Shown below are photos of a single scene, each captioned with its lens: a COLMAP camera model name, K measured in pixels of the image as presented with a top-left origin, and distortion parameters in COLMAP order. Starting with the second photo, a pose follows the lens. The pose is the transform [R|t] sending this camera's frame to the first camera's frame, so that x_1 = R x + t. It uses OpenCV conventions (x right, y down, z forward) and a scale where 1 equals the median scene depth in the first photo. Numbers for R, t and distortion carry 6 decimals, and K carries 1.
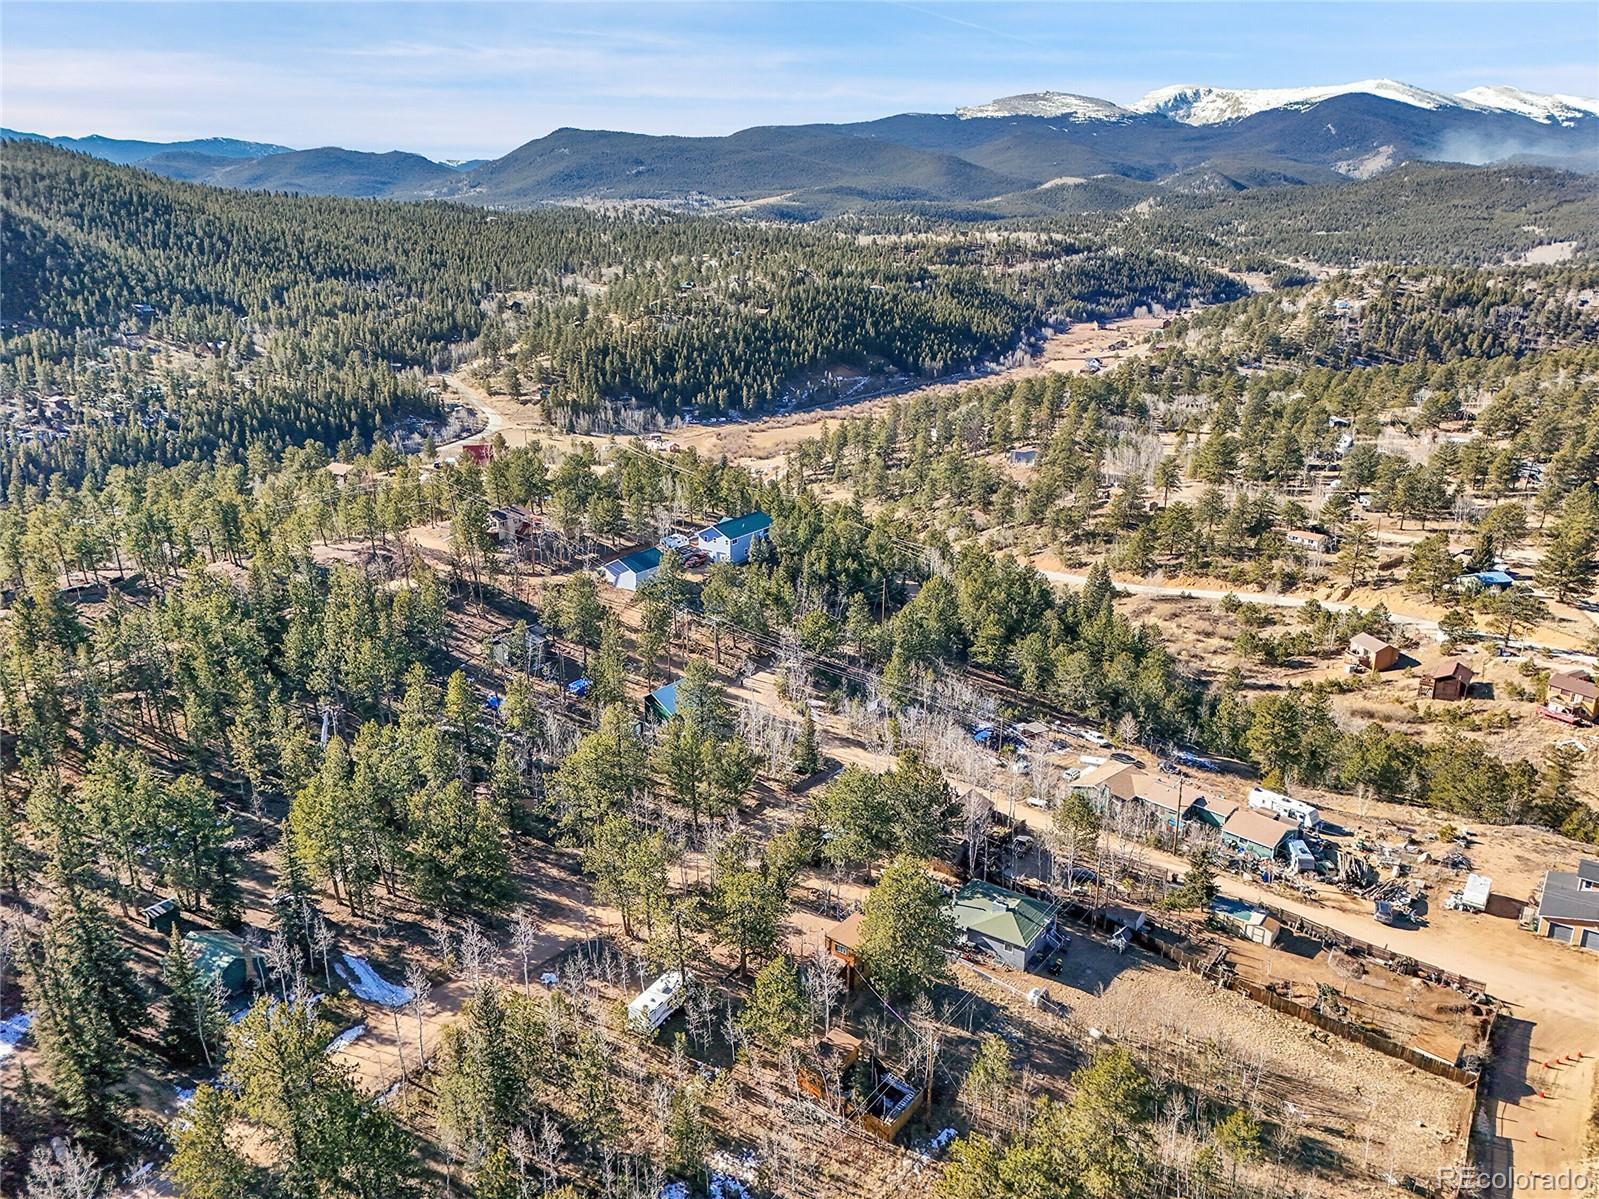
lens RADIAL K [[1185.7, 0, 797.5], [0, 1185.7, 599.9], [0, 0, 1]] dist [0.061089, -0.051717]
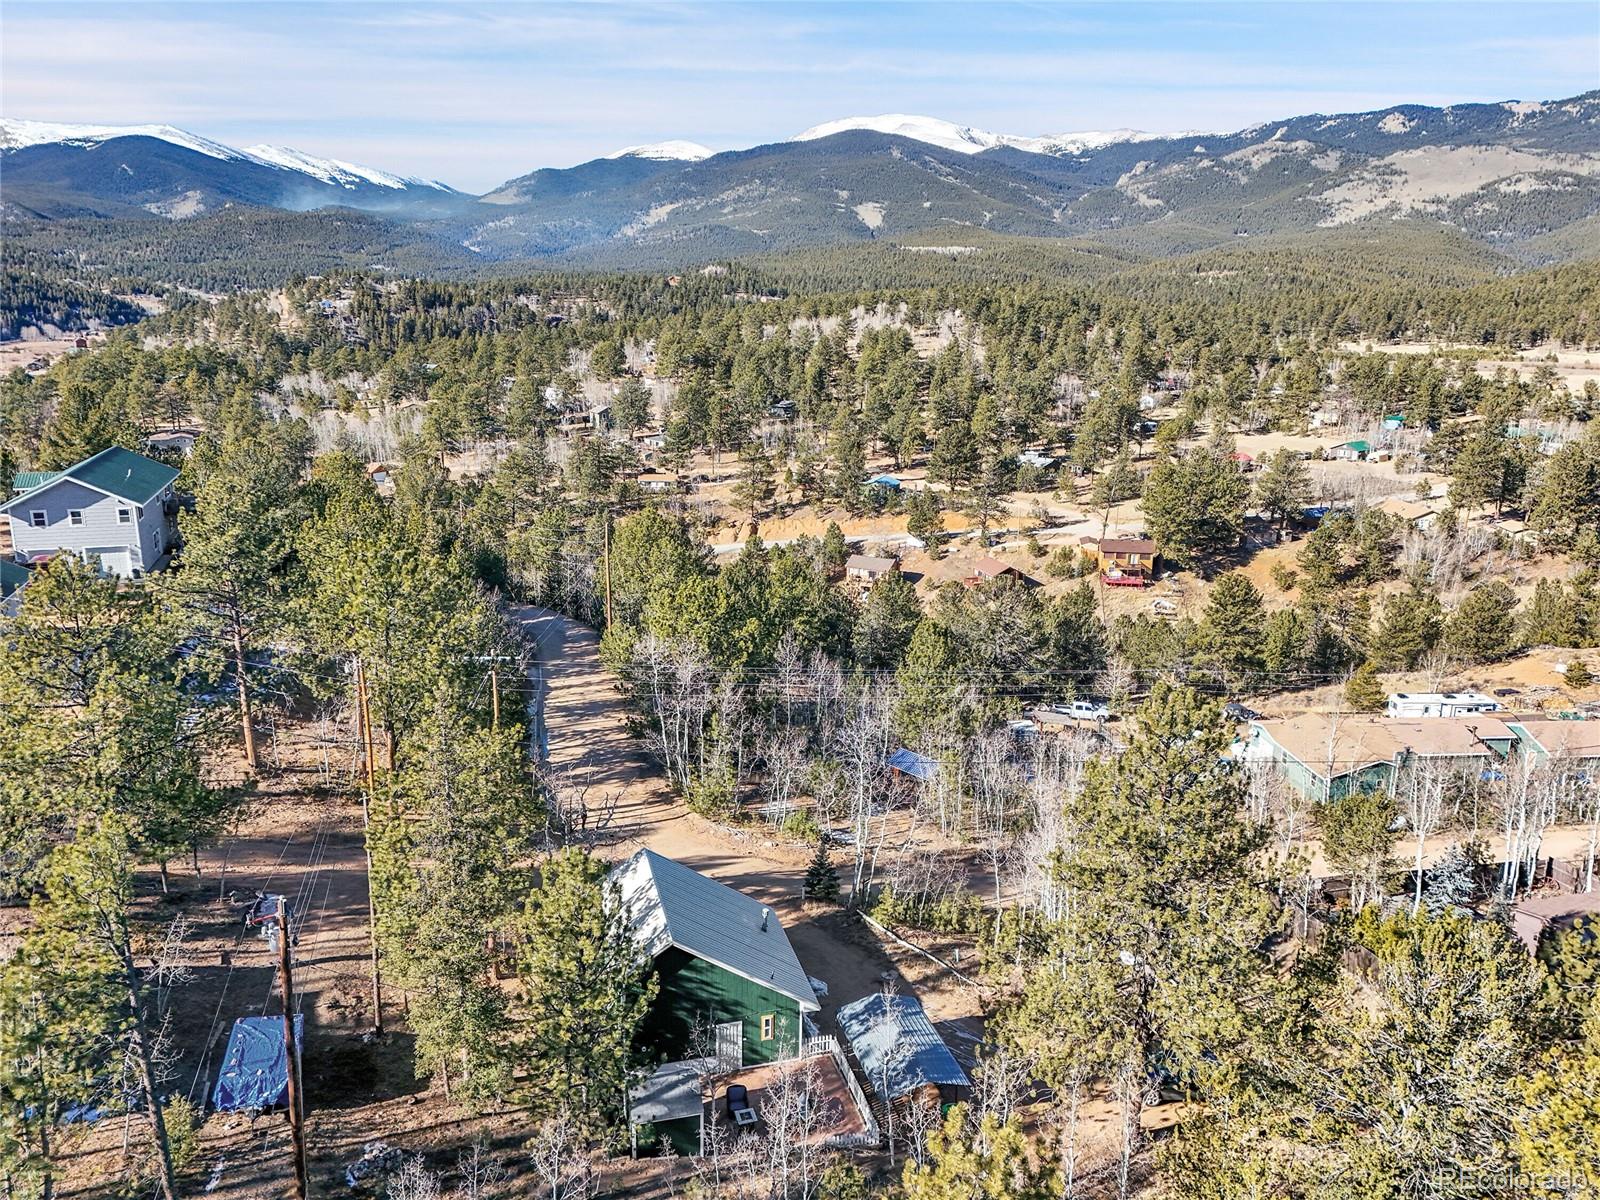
lens RADIAL K [[1186.4, 0, 804.8], [0, 1186.4, 600.2], [0, 0, 1]] dist [0.061089, -0.051717]
pose [[0.622736, -0.189798, 0.759063, -0.063591], [0.222541, 0.973030, 0.060726, 0.000198], [-0.750117, 0.131106, 0.648179, 0.180335]]
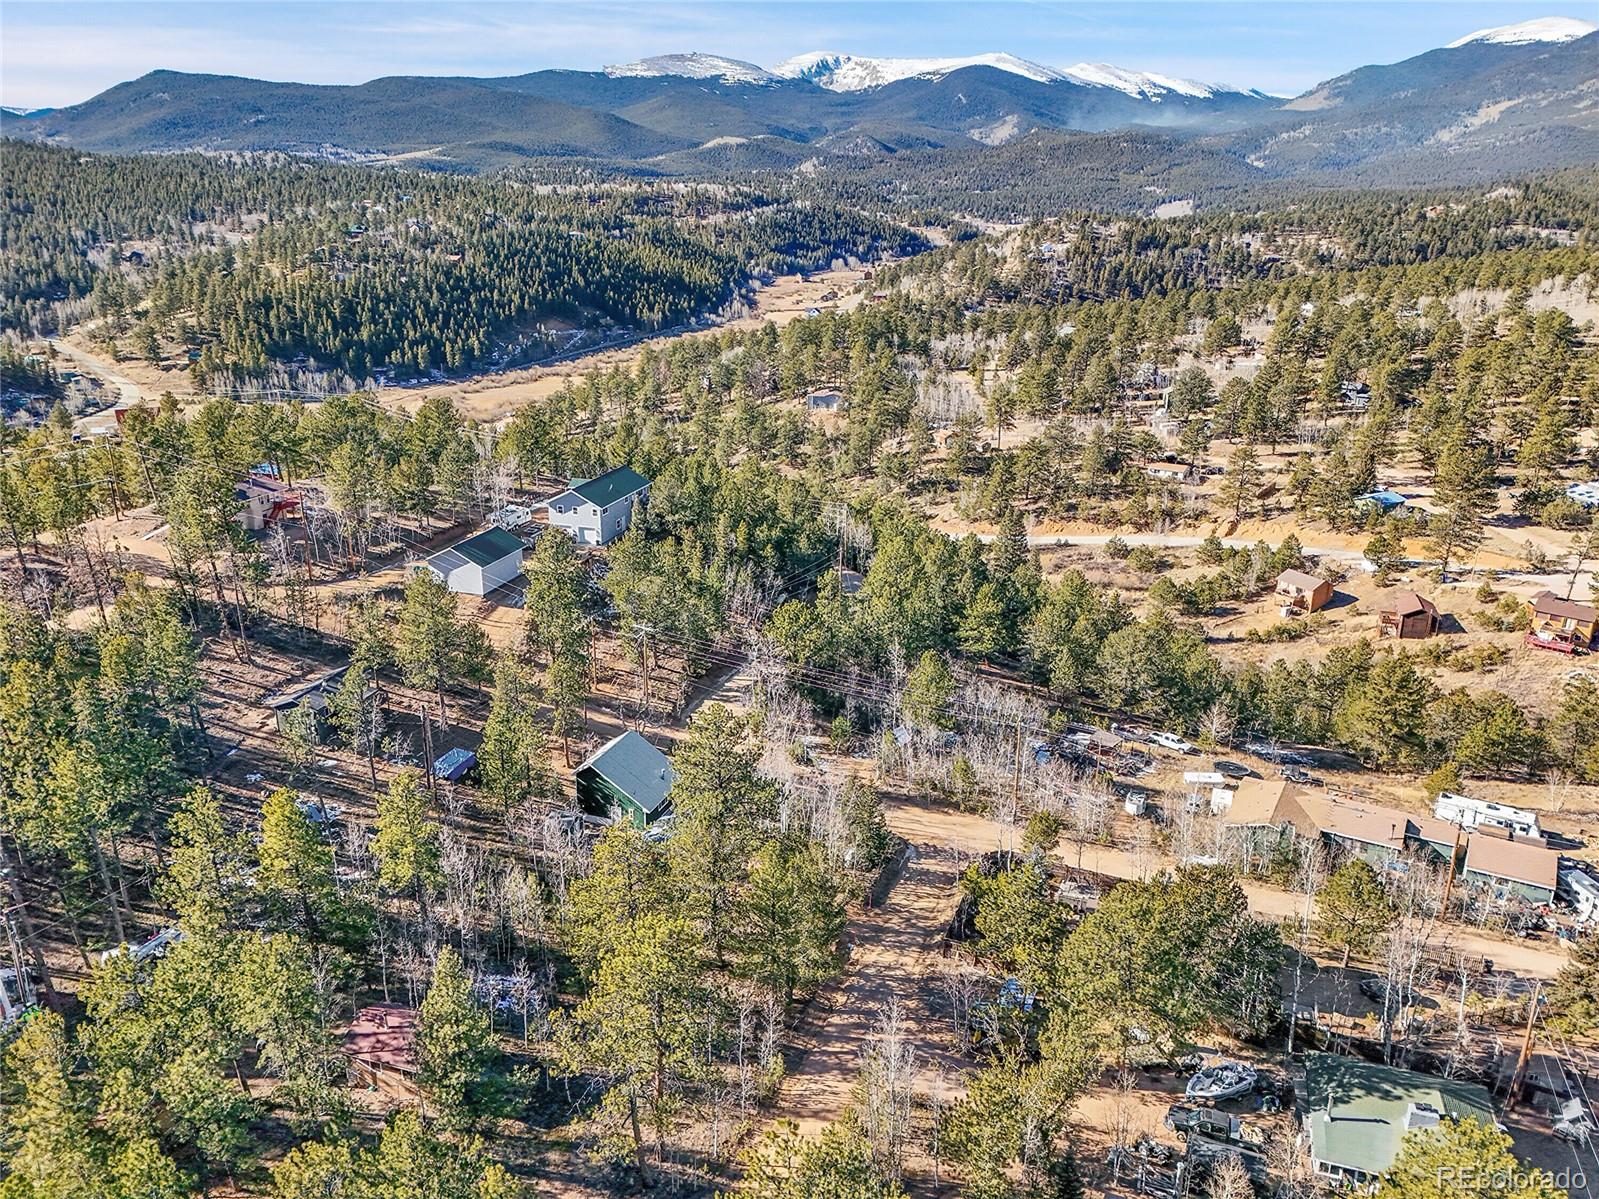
lens RADIAL K [[1185.7, 0, 802.2], [0, 1185.7, 596.1], [0, 0, 1]] dist [0.061089, -0.051717]
pose [[0.961345, -0.085687, 0.261676, -0.038274], [0.079687, 0.996258, 0.033474, -0.004029], [-0.263565, -0.011328, 0.964575, 0.088041]]
